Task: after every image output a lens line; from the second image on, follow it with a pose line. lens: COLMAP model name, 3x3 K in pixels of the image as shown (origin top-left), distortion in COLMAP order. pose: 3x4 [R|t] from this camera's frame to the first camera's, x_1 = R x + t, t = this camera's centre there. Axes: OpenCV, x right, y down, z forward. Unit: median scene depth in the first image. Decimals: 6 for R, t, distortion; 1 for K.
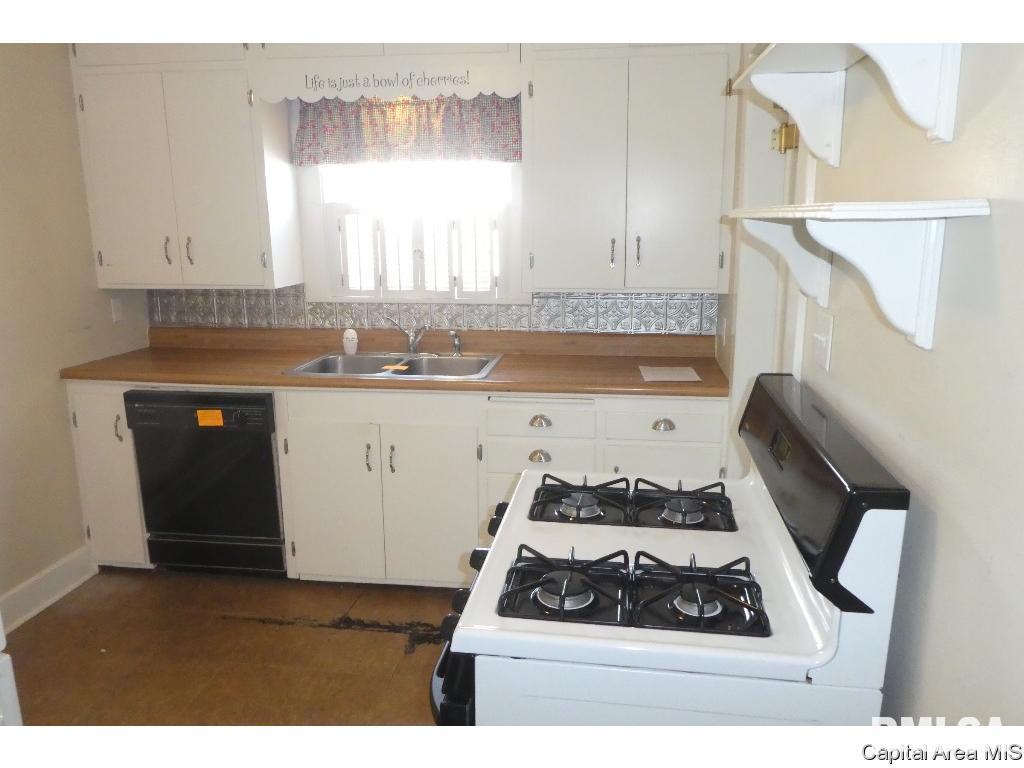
lens RADIAL K [[739.6, 0, 510.1], [0, 739.6, 380.8], [0, 0, 1]] dist [0.000396, 0.000335]
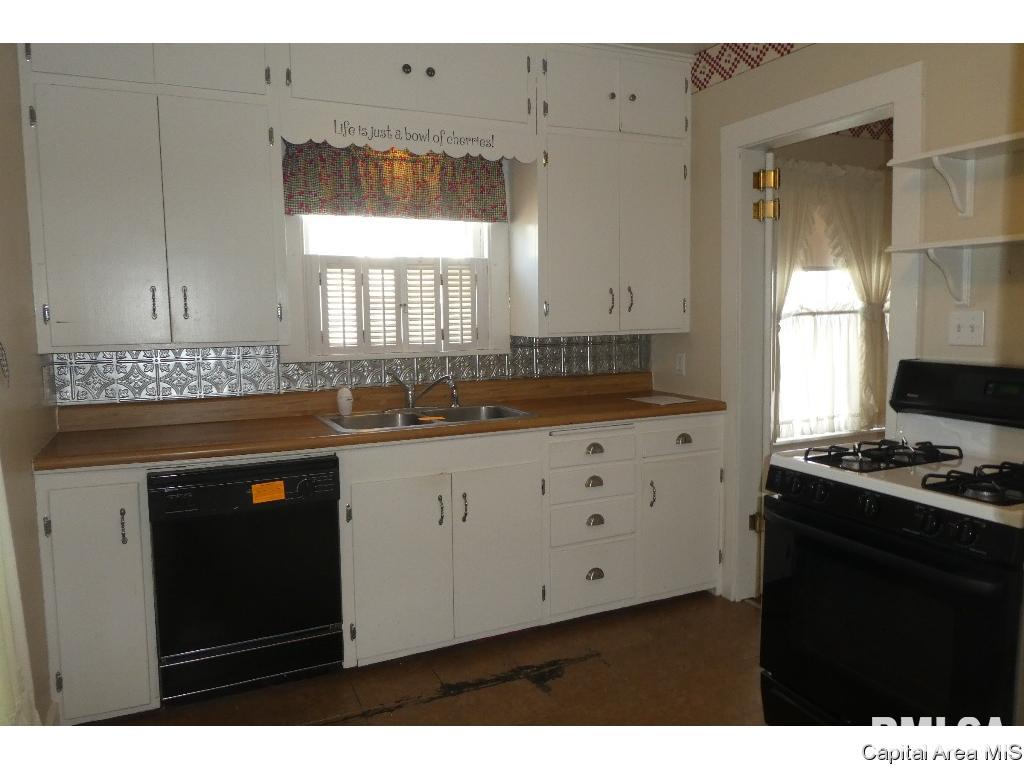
lens RADIAL K [[749.2, 0, 512.0], [0, 749.2, 384.0], [0, 0, 1]] dist [0.000425, 0.000027]
pose [[0.835847, -0.060578, 0.545610, -0.596103], [0.127760, 0.988068, -0.086020, 0.035335], [-0.533889, 0.141607, 0.833613, 0.110320]]
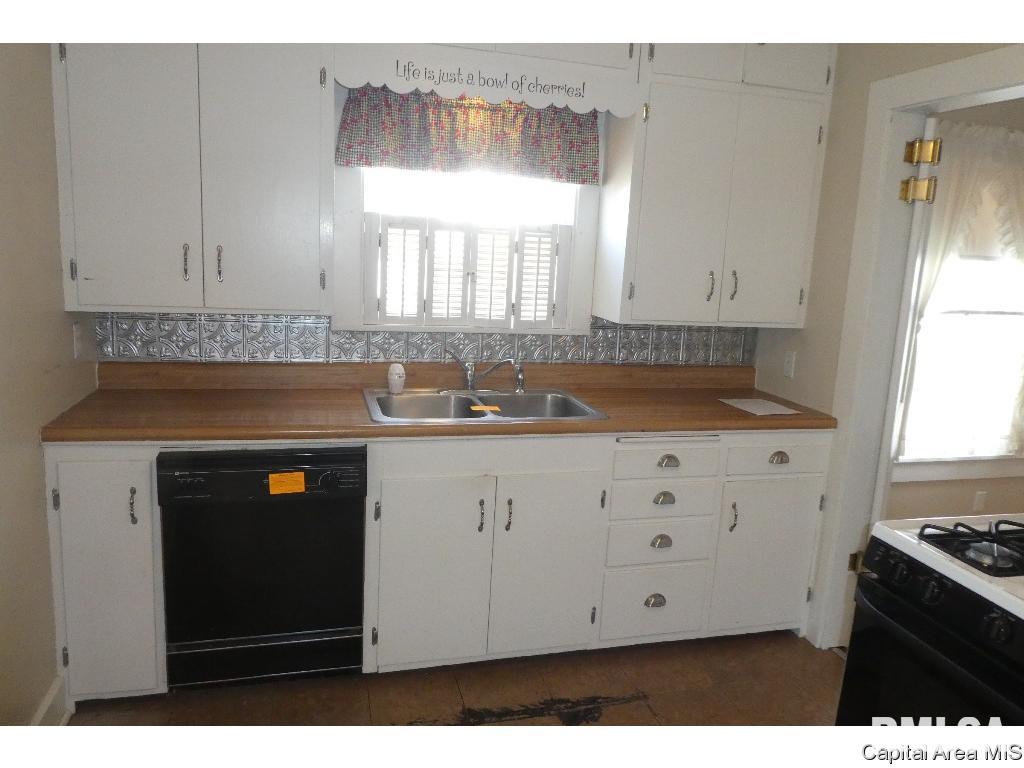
lens RADIAL K [[746.7, 0, 514.5], [0, 746.7, 383.1], [0, 0, 1]] dist [-0.000995, -0.009764]
pose [[0.915282, -0.021276, 0.402252, -0.469876], [0.030038, 0.999429, -0.015486, -0.032624], [-0.401693, 0.026257, 0.915398, 0.180112]]
